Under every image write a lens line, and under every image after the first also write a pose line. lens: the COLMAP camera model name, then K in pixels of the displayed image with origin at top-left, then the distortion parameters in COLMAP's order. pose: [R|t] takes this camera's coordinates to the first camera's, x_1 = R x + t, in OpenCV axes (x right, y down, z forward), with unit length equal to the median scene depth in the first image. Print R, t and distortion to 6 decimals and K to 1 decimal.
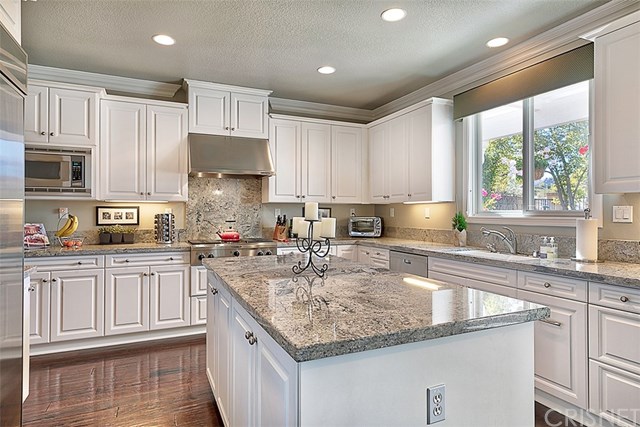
lens RADIAL K [[362.6, 0, 320.3], [0, 362.6, 211.6], [0, 0, 1]] dist [0.009265, -0.000578]
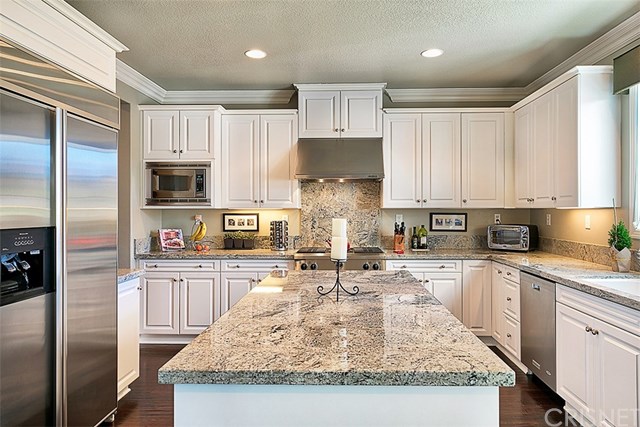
lens RADIAL K [[419.9, 0, 339.4], [0, 419.9, 211.5], [0, 0, 1]] dist [0.003057, 0.000816]
pose [[0.902521, -0.000739, -0.430646, 0.235782], [0.002819, 0.999987, 0.004193, -0.025244], [0.430638, -0.004998, 0.902511, 0.023856]]
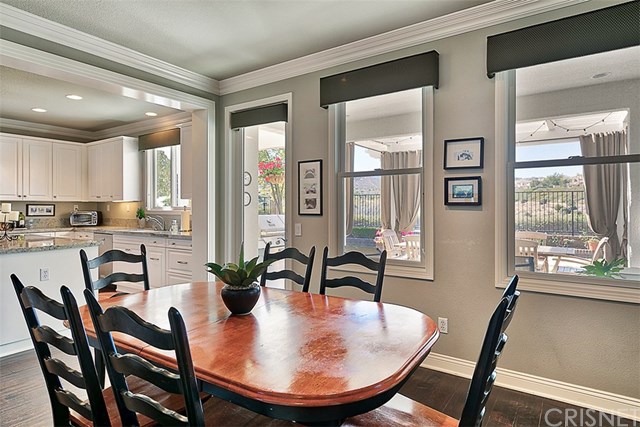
lens RADIAL K [[362.6, 0, 315.4], [0, 362.6, 204.8], [0, 0, 1]] dist [0.009265, -0.000578]
pose [[0.855552, -0.001087, 0.517716, 0.201344], [0.002482, 0.999995, -0.002002, -0.005703], [-0.517711, 0.002998, 0.855550, -0.798126]]
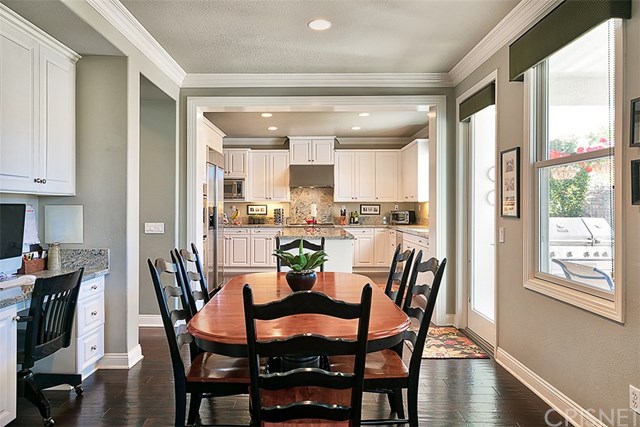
lens RADIAL K [[419.9, 0, 315.5], [0, 419.9, 209.3], [0, 0, 1]] dist [0.003057, 0.000816]
pose [[0.914620, 0.000344, -0.404314, 0.652754], [0.002623, 0.999974, 0.006784, -0.004660], [0.404306, -0.007265, 0.914595, -0.949561]]
